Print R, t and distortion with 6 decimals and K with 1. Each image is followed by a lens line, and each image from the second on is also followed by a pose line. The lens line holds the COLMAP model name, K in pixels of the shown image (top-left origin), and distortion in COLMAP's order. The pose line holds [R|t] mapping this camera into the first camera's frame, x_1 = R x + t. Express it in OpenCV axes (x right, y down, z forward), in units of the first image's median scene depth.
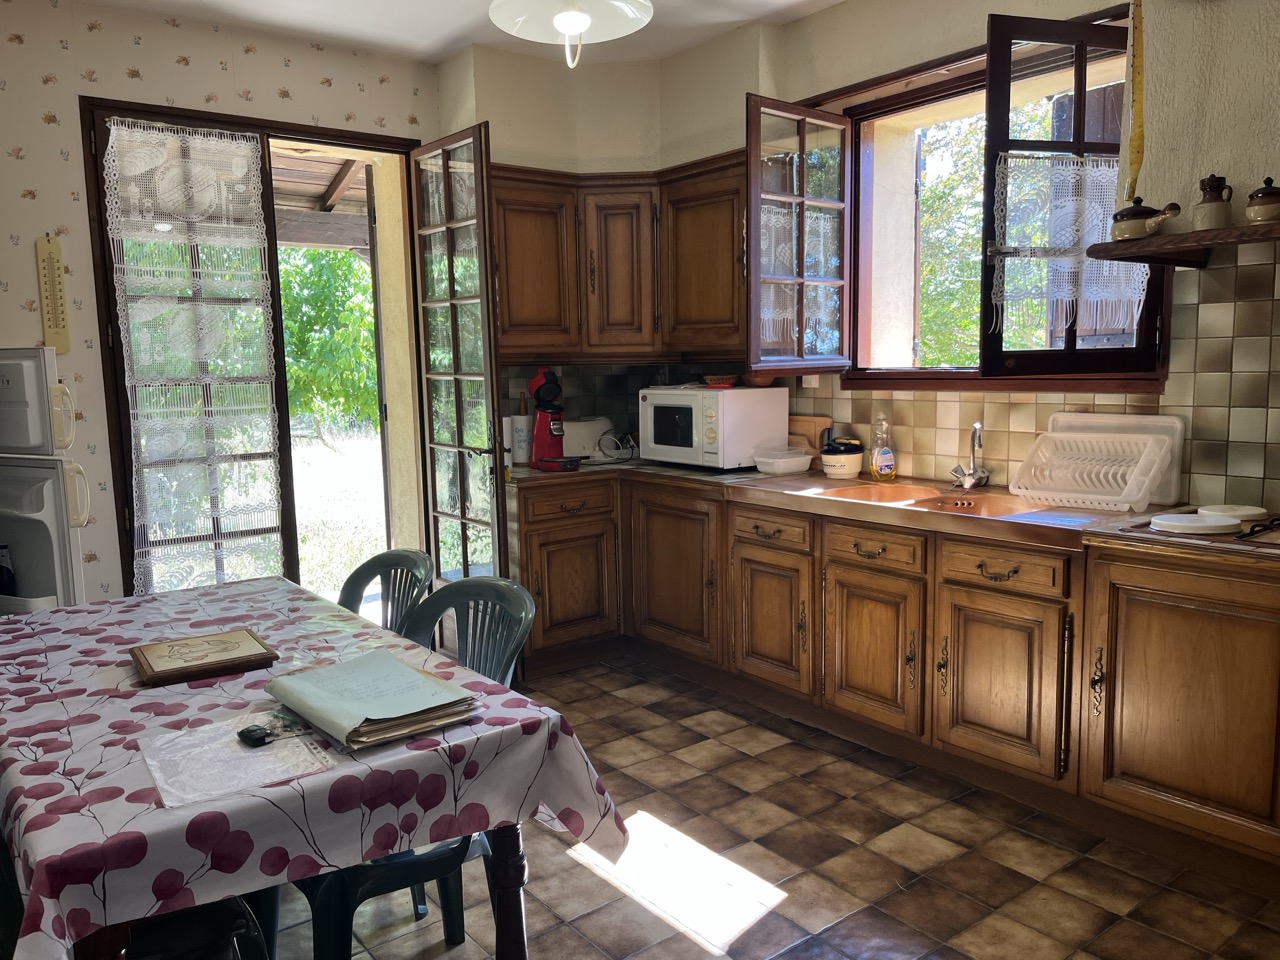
lens RADIAL K [[970.6, 0, 644.3], [0, 970.6, 488.9], [0, 0, 1]] dist [0.044167, -0.060560]
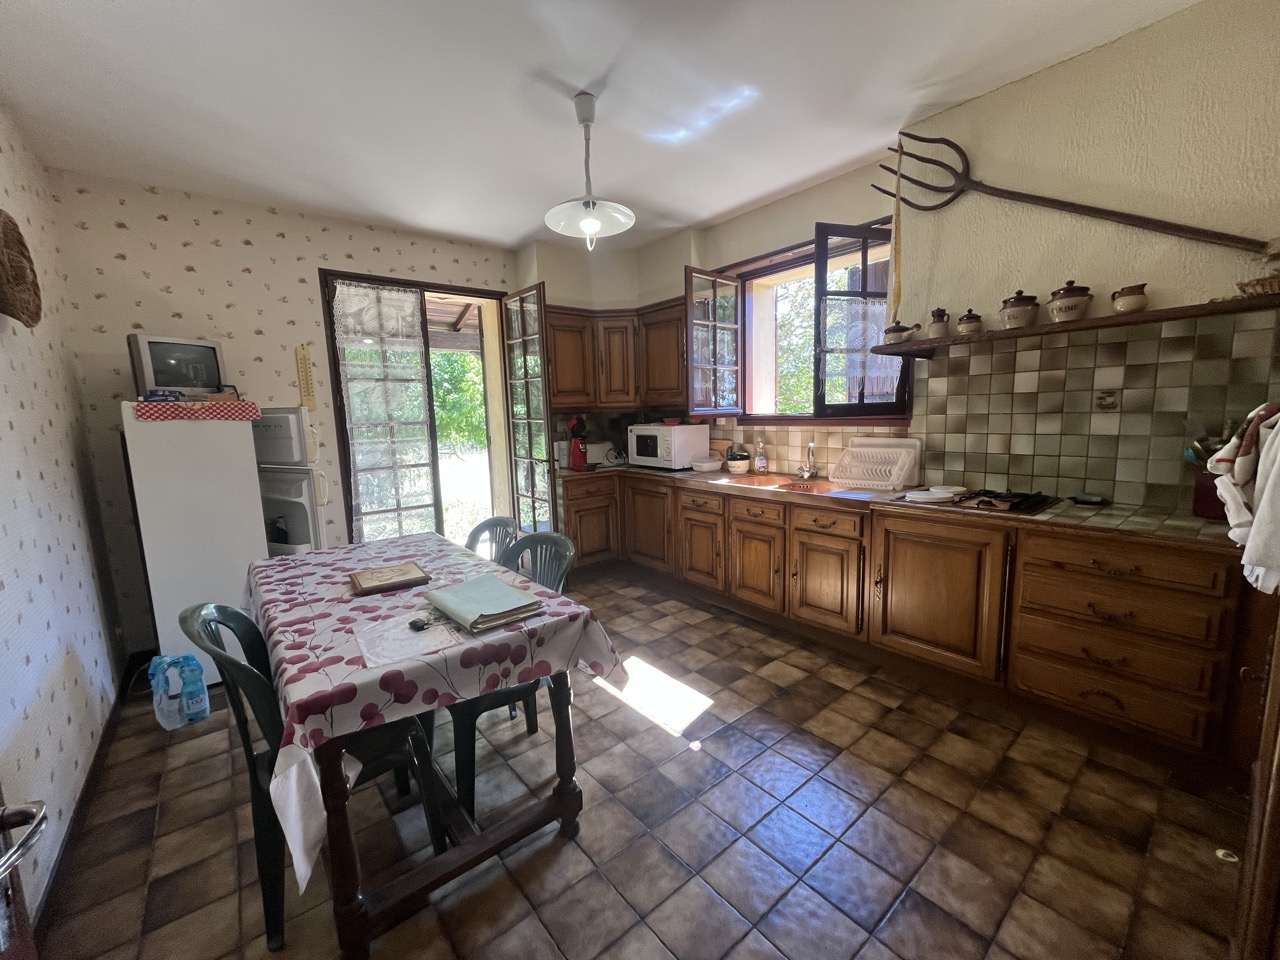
lens RADIAL K [[516.9, 0, 640.2], [0, 516.9, 482.1], [0, 0, 1]] dist [-0.003574, -0.000081]
pose [[0.999702, -0.011935, 0.021294, -0.006183], [0.011804, 0.999911, 0.006296, -0.003972], [-0.021368, -0.006043, 0.999753, 0.027199]]
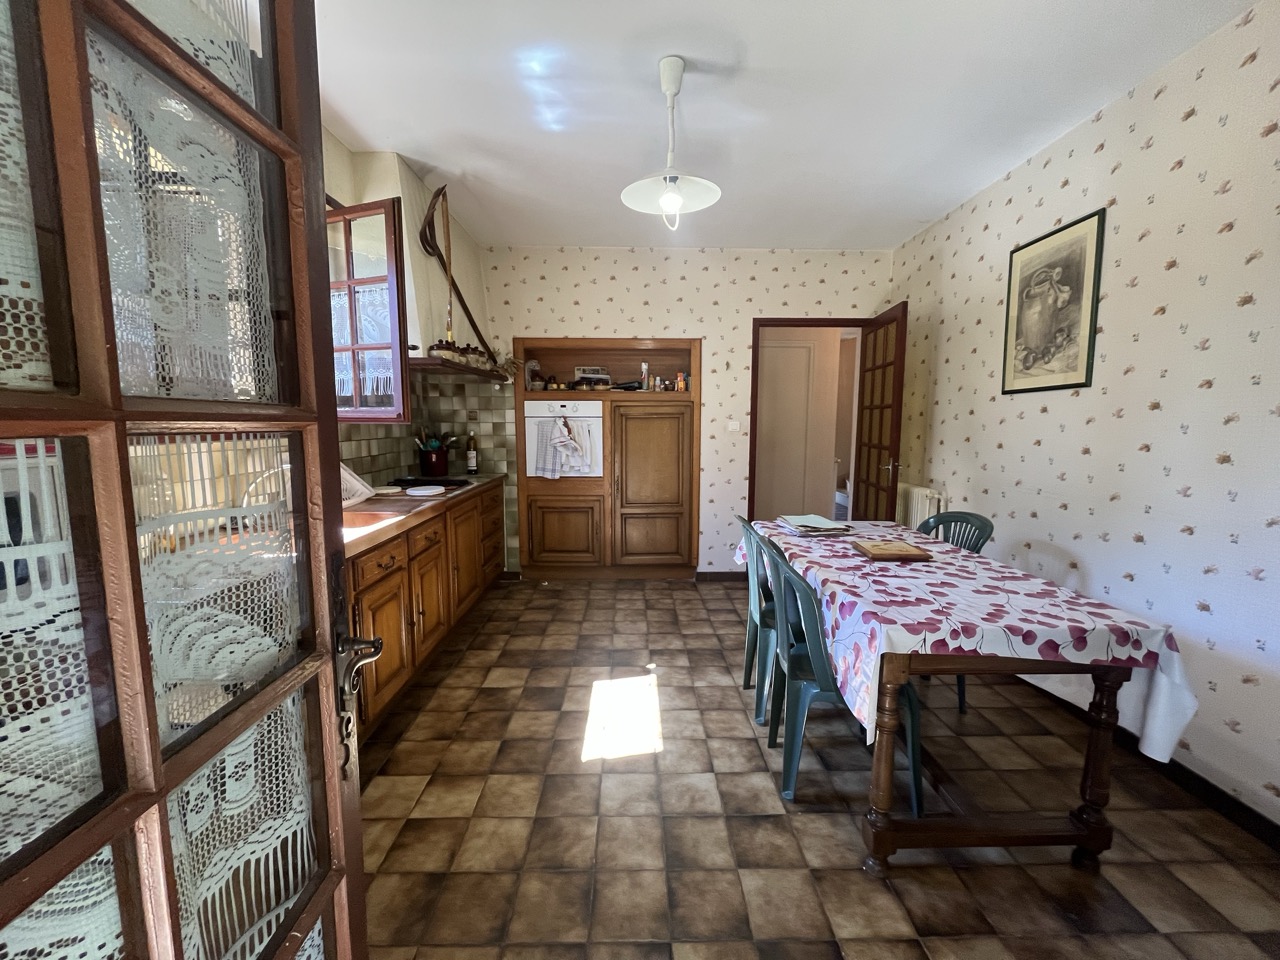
lens RADIAL K [[516.9, 0, 638.6], [0, 516.9, 485.8], [0, 0, 1]] dist [-0.003574, -0.000081]
pose [[-0.793039, -0.023488, 0.608718, -0.414709], [0.128510, 0.970318, 0.204863, -0.115852], [-0.595462, 0.240691, -0.766481, 1.287677]]
